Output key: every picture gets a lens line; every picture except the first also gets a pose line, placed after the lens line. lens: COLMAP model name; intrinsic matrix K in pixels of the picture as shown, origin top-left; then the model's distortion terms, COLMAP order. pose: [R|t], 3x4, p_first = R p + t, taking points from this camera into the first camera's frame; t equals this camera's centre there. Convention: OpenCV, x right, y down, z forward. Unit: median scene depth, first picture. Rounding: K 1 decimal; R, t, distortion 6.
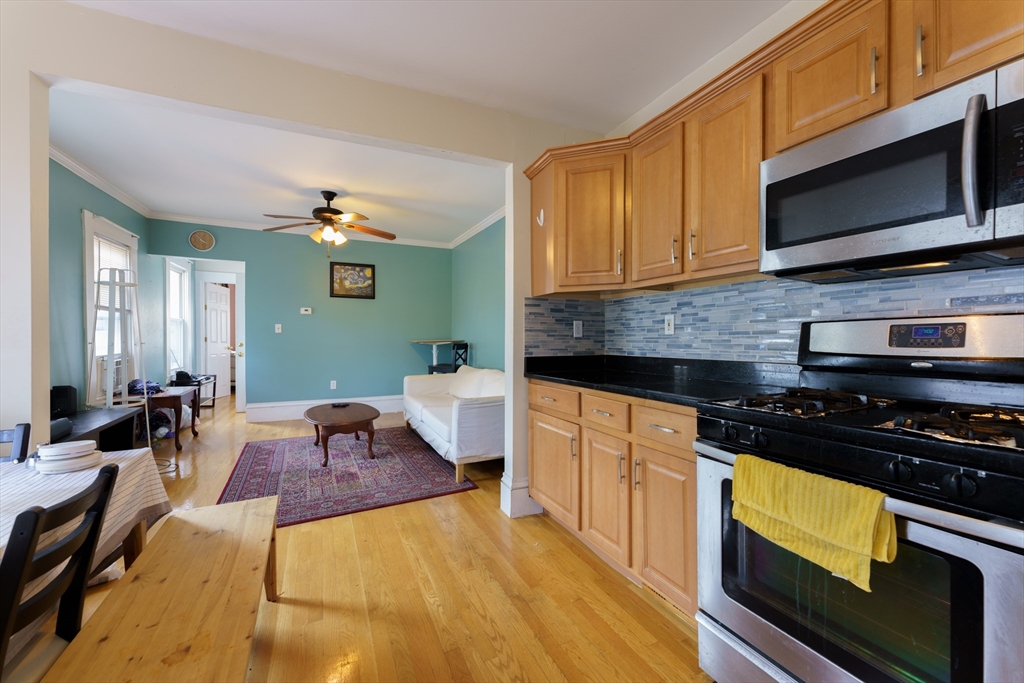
lens RADIAL K [[405.1, 0, 521.9], [0, 405.1, 339.2], [0, 0, 1]] dist [-0.000322, -0.000209]
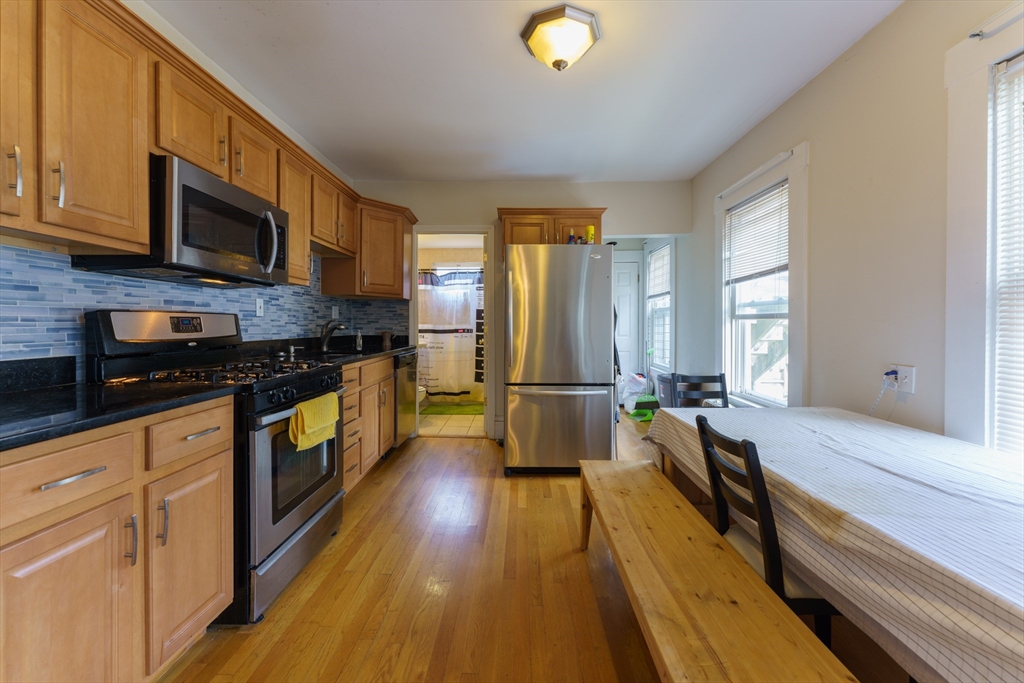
lens RADIAL K [[407.7, 0, 510.1], [0, 407.7, 328.4], [0, 0, 1]] dist [0.000492, 0.000032]
pose [[-0.884113, -0.001841, 0.467269, -0.475136], [0.003059, 0.999948, 0.009728, -0.003691], [-0.467262, 0.010030, -0.884062, 1.102431]]
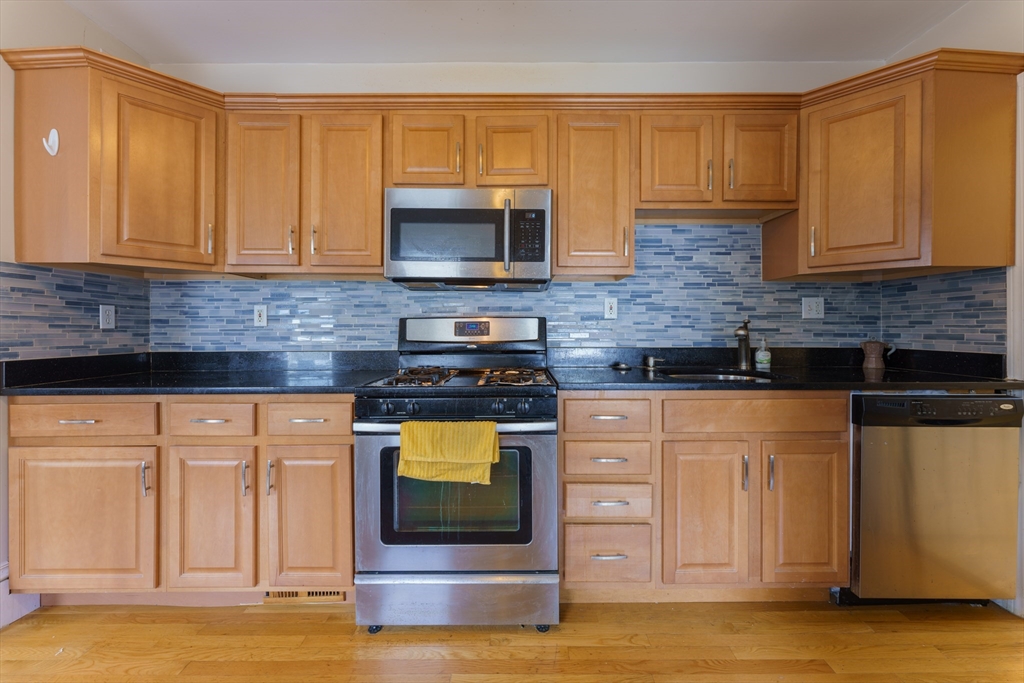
lens RADIAL K [[407.7, 0, 510.1], [0, 407.7, 328.4], [0, 0, 1]] dist [0.000492, 0.000032]
pose [[0.441699, 0.004449, 0.897152, -0.260181], [0.001538, 0.999982, -0.005716, -0.000311], [-0.897162, 0.003905, 0.441684, 0.082239]]
